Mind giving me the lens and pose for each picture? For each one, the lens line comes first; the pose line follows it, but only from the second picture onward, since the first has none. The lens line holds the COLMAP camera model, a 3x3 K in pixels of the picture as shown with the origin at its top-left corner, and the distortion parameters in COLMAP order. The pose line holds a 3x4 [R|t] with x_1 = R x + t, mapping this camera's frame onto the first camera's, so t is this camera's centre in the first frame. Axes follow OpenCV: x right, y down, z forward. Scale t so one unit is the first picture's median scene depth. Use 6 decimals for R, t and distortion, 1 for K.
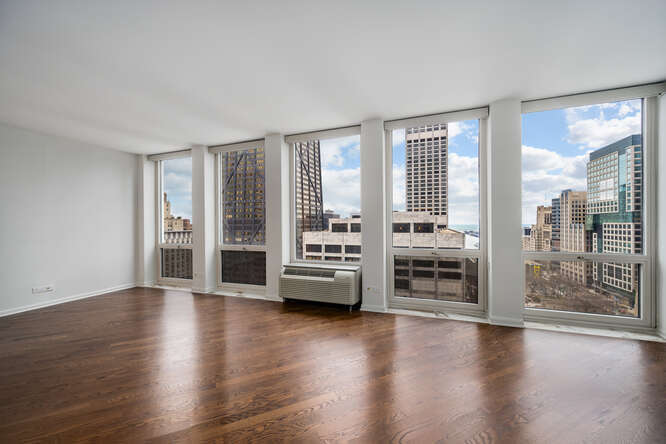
lens RADIAL K [[266.3, 0, 329.1], [0, 266.3, 216.6], [0, 0, 1]] dist [-0.003283, -0.001643]
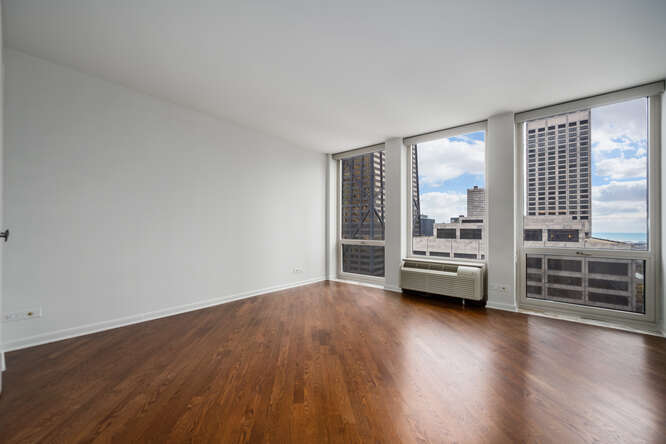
lens RADIAL K [[266.3, 0, 327.6], [0, 266.3, 221.3], [0, 0, 1]] dist [-0.003283, -0.001643]
pose [[0.935514, 0.004930, -0.353255, -0.069051], [-0.004517, 0.999988, 0.001994, 0.027154], [0.353260, -0.000270, 0.935525, -0.106812]]
